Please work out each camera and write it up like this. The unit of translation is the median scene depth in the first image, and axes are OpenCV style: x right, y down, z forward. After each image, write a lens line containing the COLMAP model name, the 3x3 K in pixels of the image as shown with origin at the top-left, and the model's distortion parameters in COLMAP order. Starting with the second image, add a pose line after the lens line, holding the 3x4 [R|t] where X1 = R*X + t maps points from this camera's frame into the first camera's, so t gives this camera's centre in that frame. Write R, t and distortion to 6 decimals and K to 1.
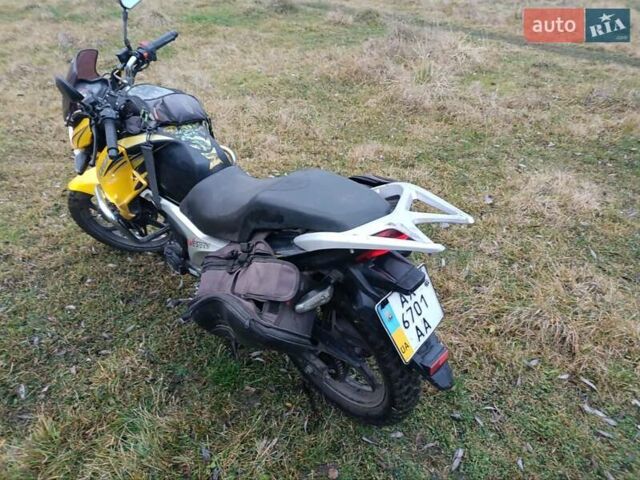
lens RADIAL K [[458.6, 0, 320.0], [0, 458.6, 240.0], [0, 0, 1]] dist [0.094373, -0.157864]
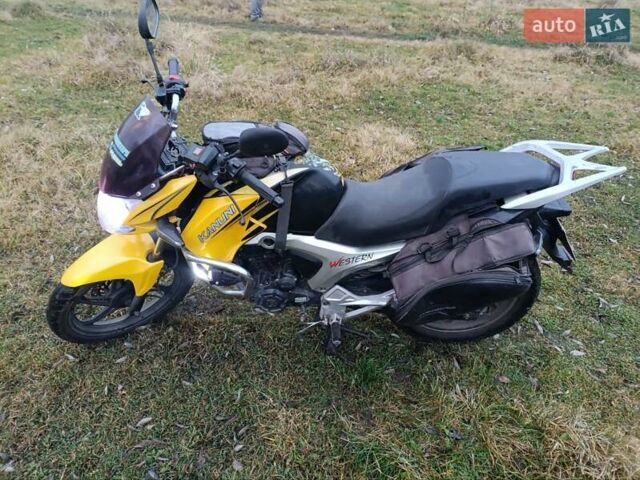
lens RADIAL K [[458.6, 0, 320.0], [0, 458.6, 240.0], [0, 0, 1]] dist [0.094373, -0.157864]
pose [[0.729897, -0.368209, 0.575911, -0.875637], [0.344957, 0.925781, 0.154708, -0.212039], [-0.590132, 0.085744, 0.802740, 0.222735]]
